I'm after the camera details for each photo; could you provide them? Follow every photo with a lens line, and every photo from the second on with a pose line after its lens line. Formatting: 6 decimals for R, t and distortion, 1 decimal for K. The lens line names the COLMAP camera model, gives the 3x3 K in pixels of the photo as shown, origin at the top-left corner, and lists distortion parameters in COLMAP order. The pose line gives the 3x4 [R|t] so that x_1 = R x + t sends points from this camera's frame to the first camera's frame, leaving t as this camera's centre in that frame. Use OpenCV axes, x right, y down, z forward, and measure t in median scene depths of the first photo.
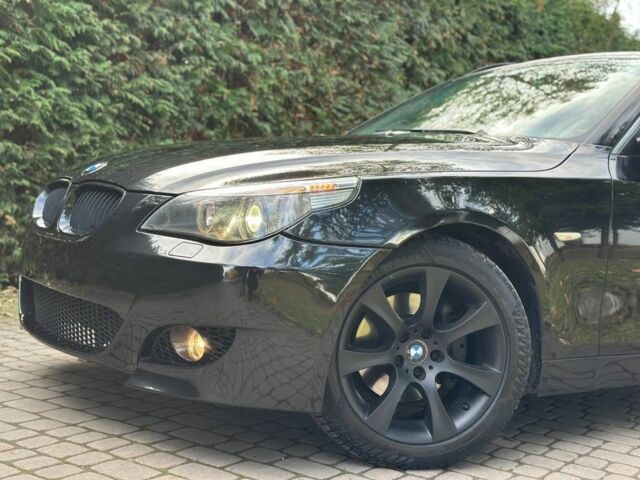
lens RADIAL K [[886.6, 0, 322.5], [0, 886.6, 244.4], [0, 0, 1]] dist [0.120557, 0.000000]
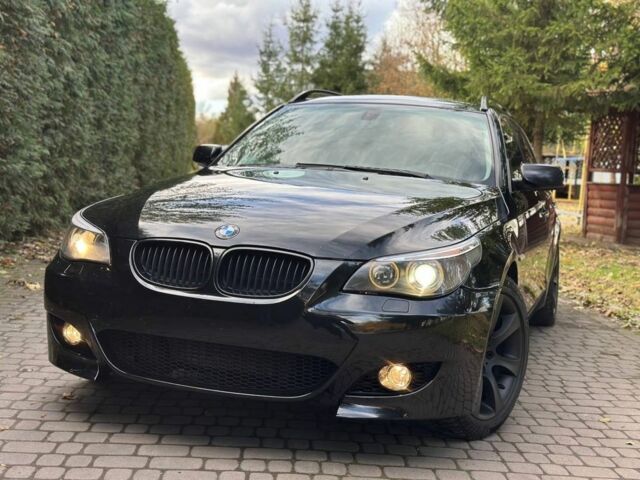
lens RADIAL K [[886.6, 0, 320.9], [0, 886.6, 240.1], [0, 0, 1]] dist [0.120557, 0.000000]
pose [[0.797651, -0.074782, 0.598465, -0.803245], [0.027876, 0.995794, 0.087277, -0.163206], [-0.602475, -0.052934, 0.796381, 0.041302]]
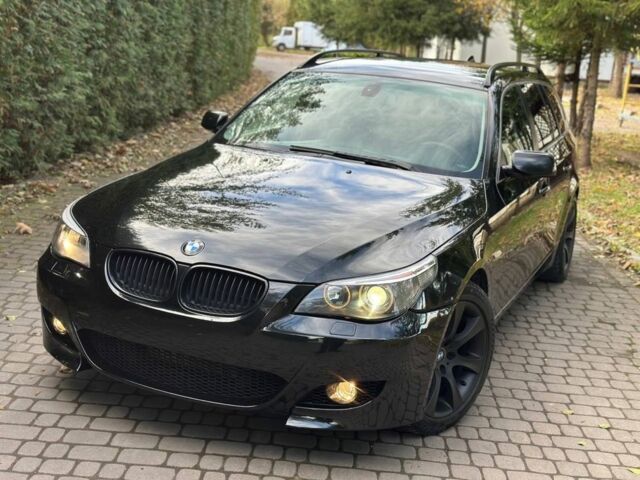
lens RADIAL K [[886.6, 0, 316.7], [0, 886.6, 240.0], [0, 0, 1]] dist [0.120557, 0.000000]
pose [[0.850154, -0.125579, 0.511339, -0.697877], [0.009911, 0.974787, 0.222917, -0.346615], [-0.526440, -0.184446, 0.829964, -0.067062]]
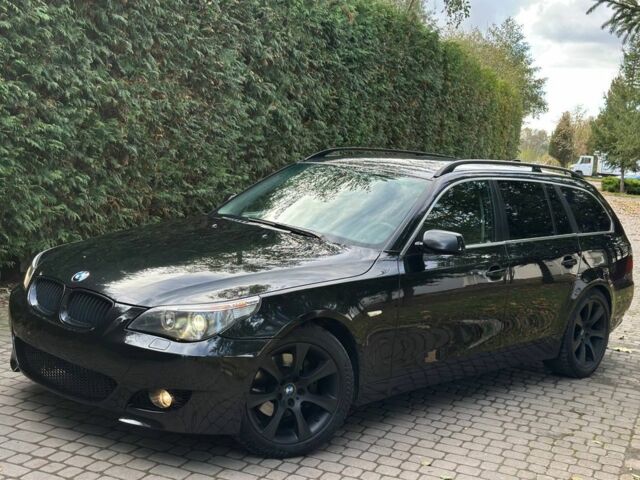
lens RADIAL K [[886.6, 0, 323.9], [0, 886.6, 238.9], [0, 0, 1]] dist [0.120557, 0.000000]
pose [[0.977118, -0.009189, 0.212500, -0.166880], [-0.008657, 0.996521, 0.082895, -0.272893], [-0.212522, -0.082838, 0.973639, -0.574879]]
